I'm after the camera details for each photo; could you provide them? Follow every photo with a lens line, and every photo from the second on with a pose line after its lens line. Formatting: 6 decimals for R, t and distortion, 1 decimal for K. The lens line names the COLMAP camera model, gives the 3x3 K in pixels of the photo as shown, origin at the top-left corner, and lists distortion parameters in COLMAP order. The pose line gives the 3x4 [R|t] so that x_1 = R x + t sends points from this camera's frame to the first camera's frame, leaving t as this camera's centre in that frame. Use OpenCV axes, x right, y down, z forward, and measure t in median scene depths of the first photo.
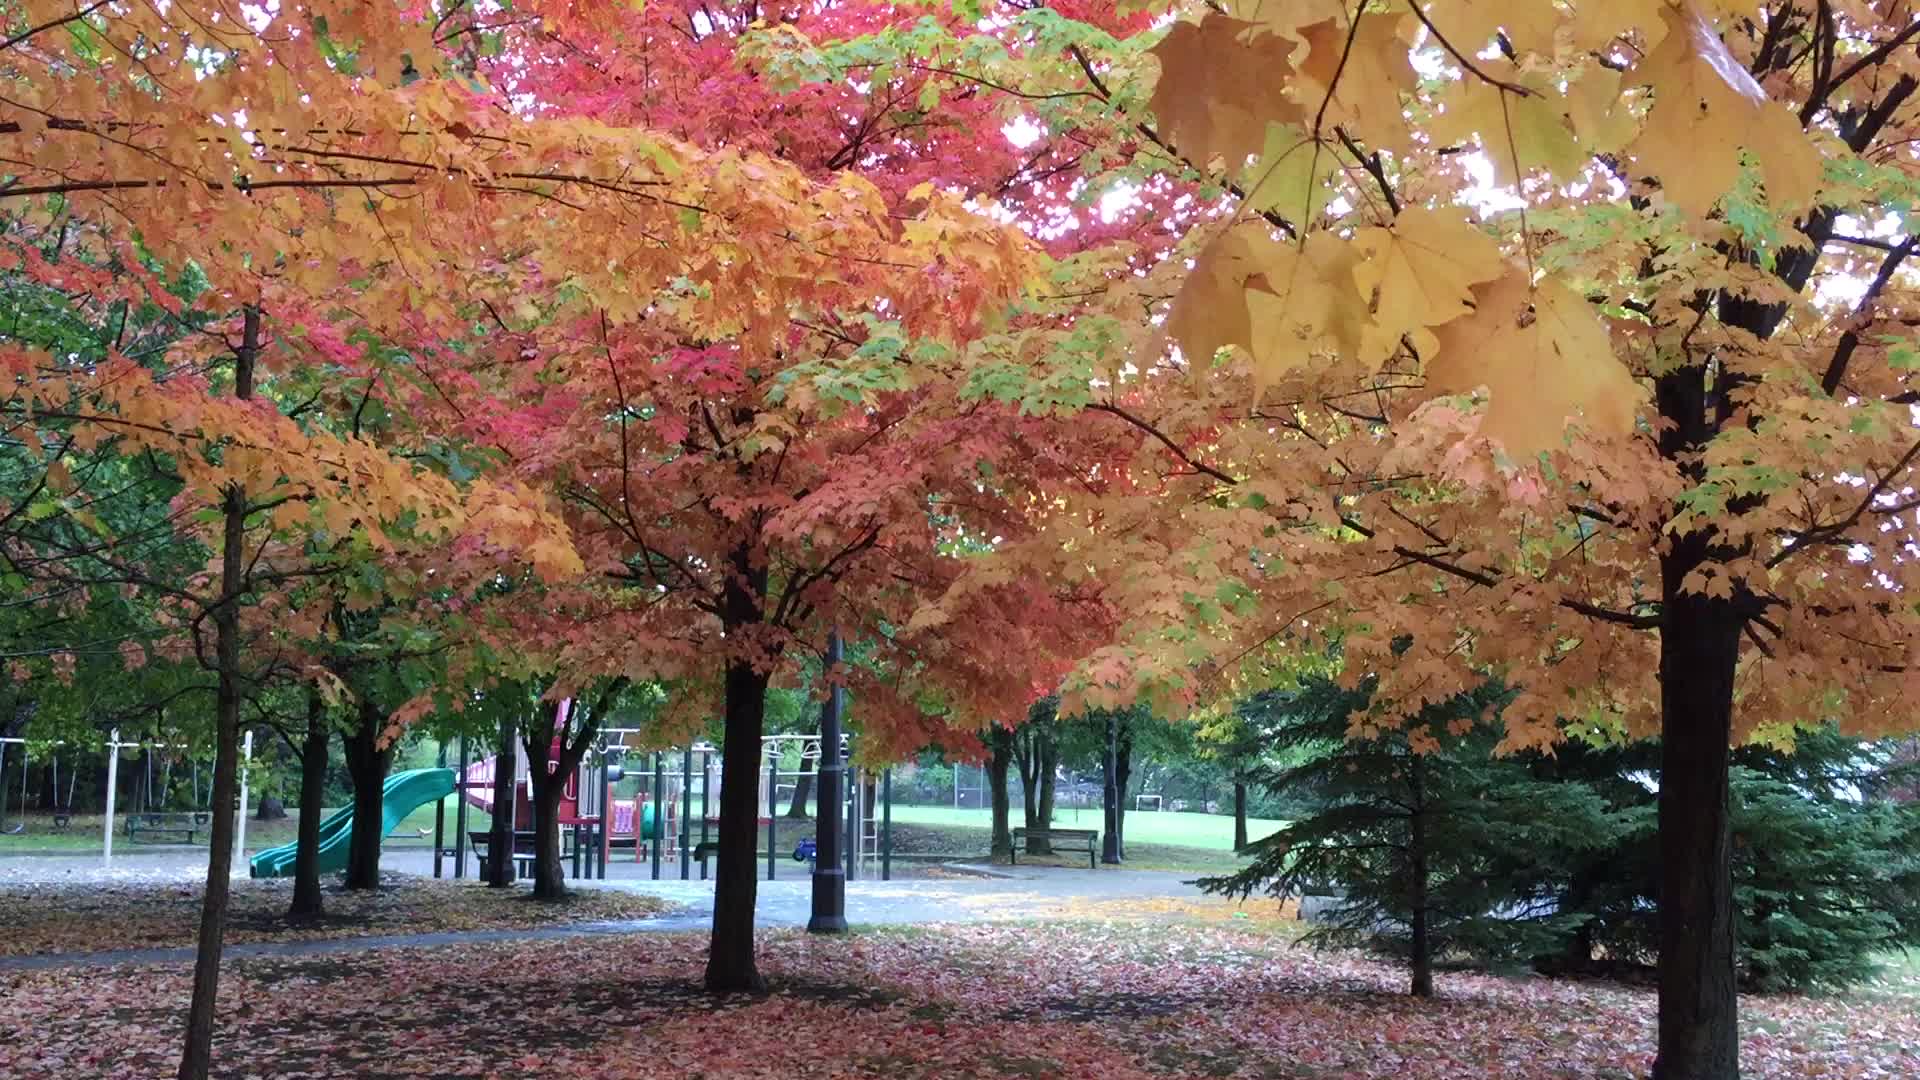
lens RADIAL K [[1959.3, 0, 954.2], [0, 1959.3, 538.4], [0, 0, 1]] dist [0.080037, -0.089654]
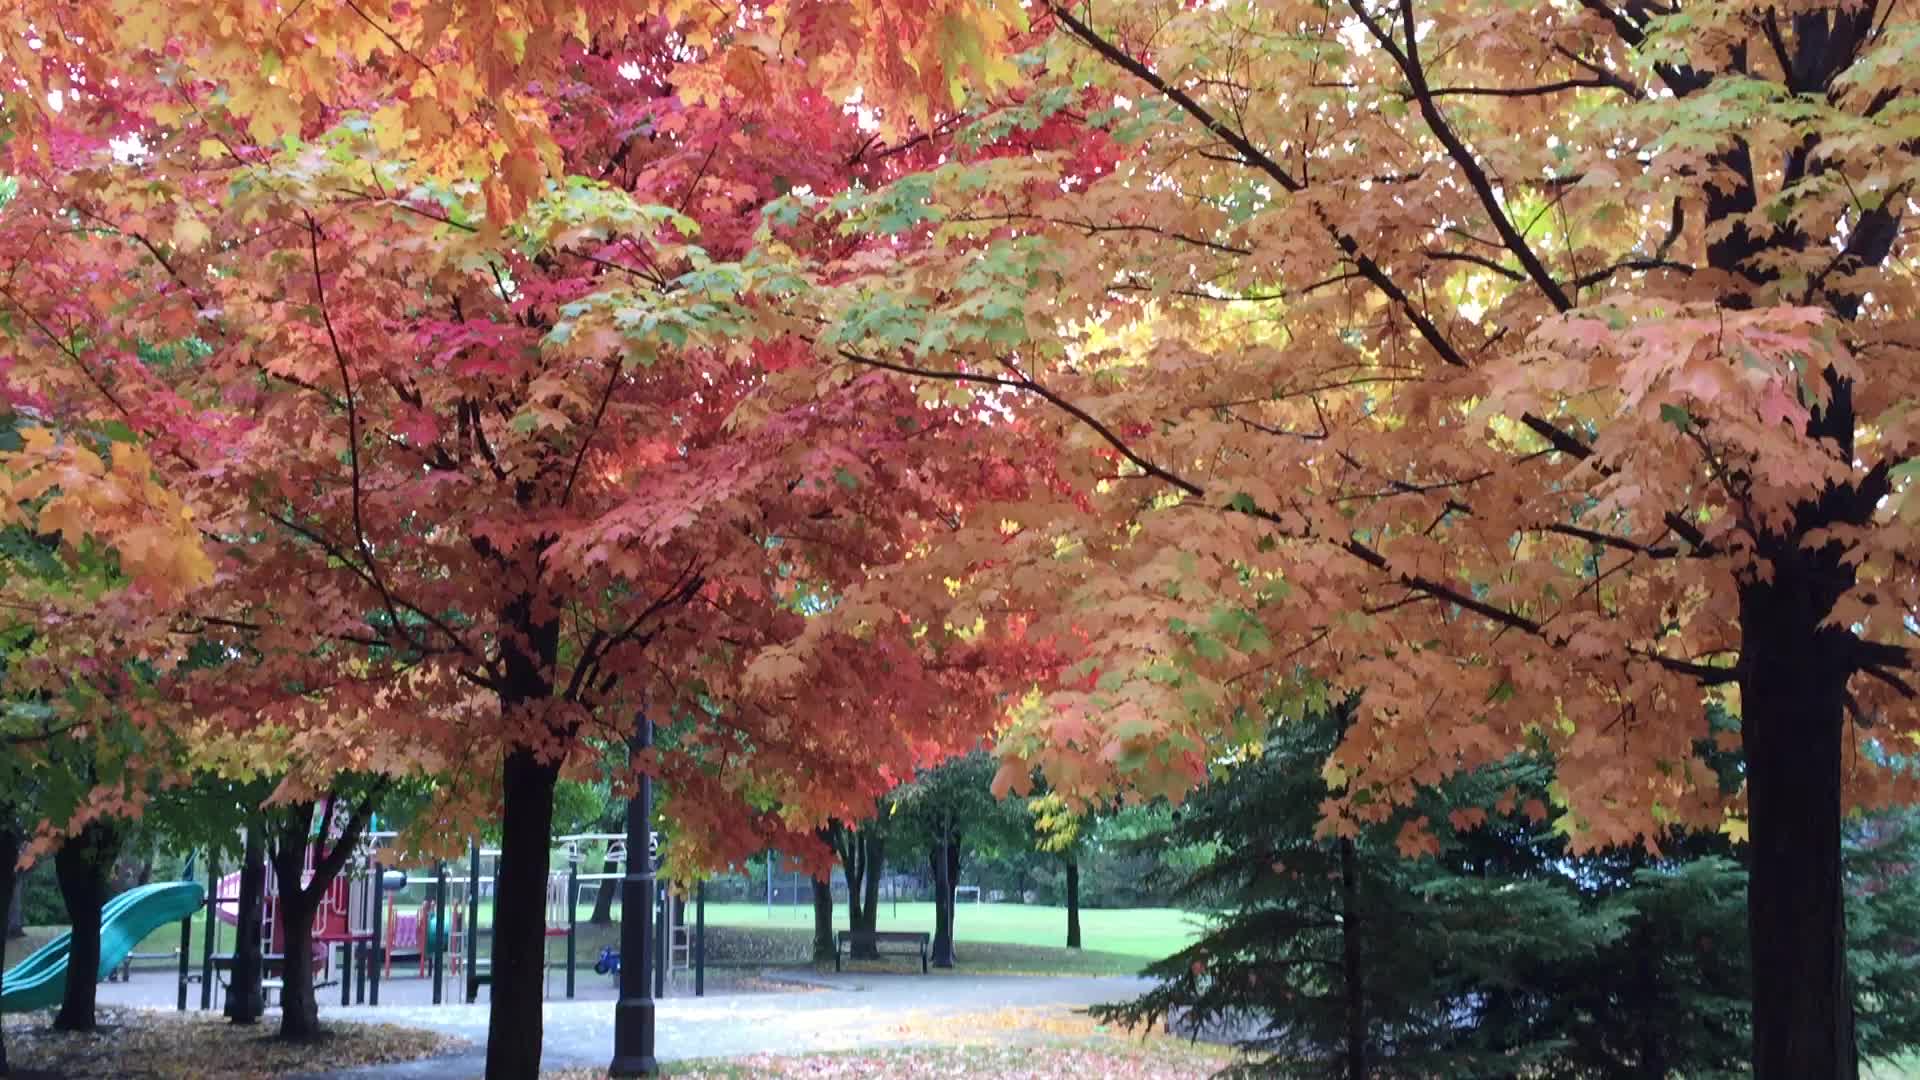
lens RADIAL K [[1931.6, 0, 950.0], [0, 1931.6, 544.9], [0, 0, 1]] dist [0.087646, -0.111543]
pose [[0.995266, -0.003872, 0.097114, -0.012938], [0.008175, 0.999001, -0.043942, 0.016229], [-0.096847, 0.044528, 0.994303, 0.198252]]
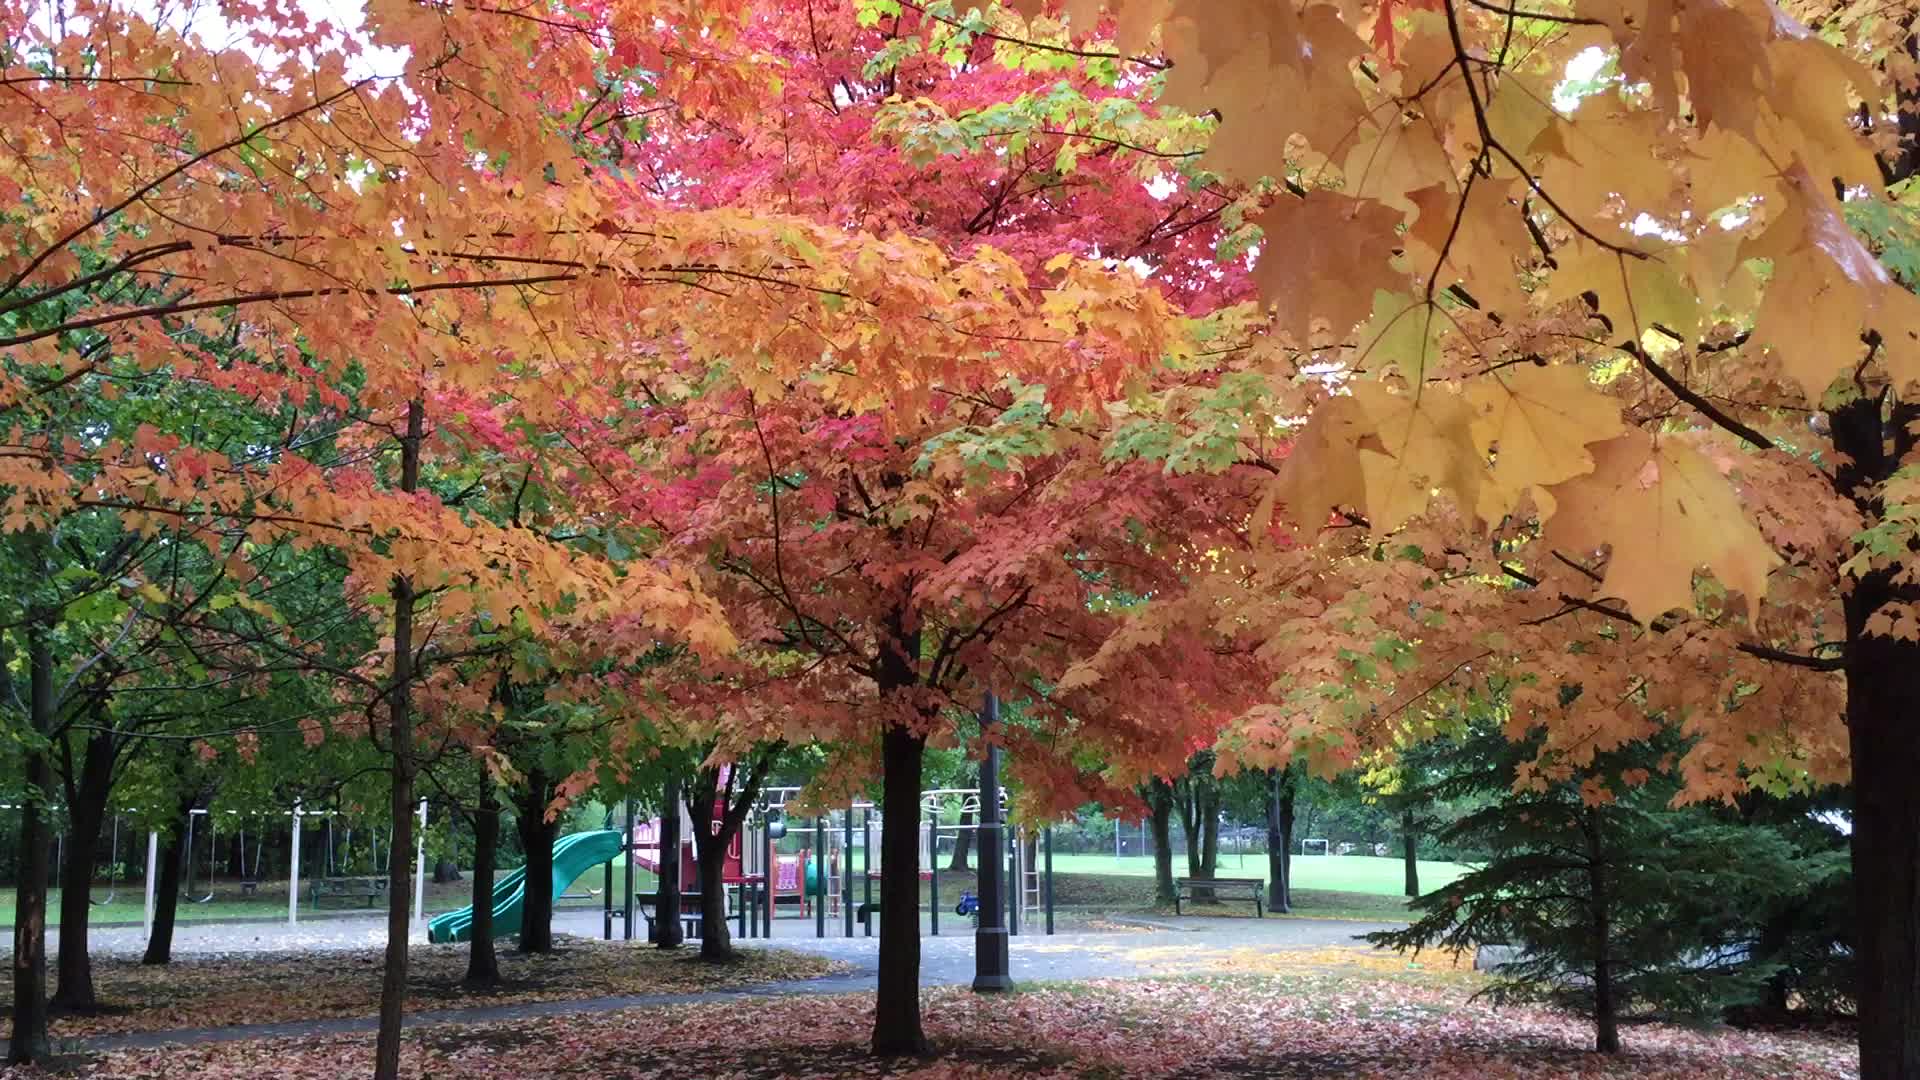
lens RADIAL K [[1959.3, 0, 954.2], [0, 1959.3, 538.4], [0, 0, 1]] dist [0.080037, -0.089654]
pose [[0.996463, -0.033550, -0.077049, 0.000773], [0.031724, 0.999189, -0.024812, -0.006060], [0.077819, 0.022280, 0.996718, 0.000486]]
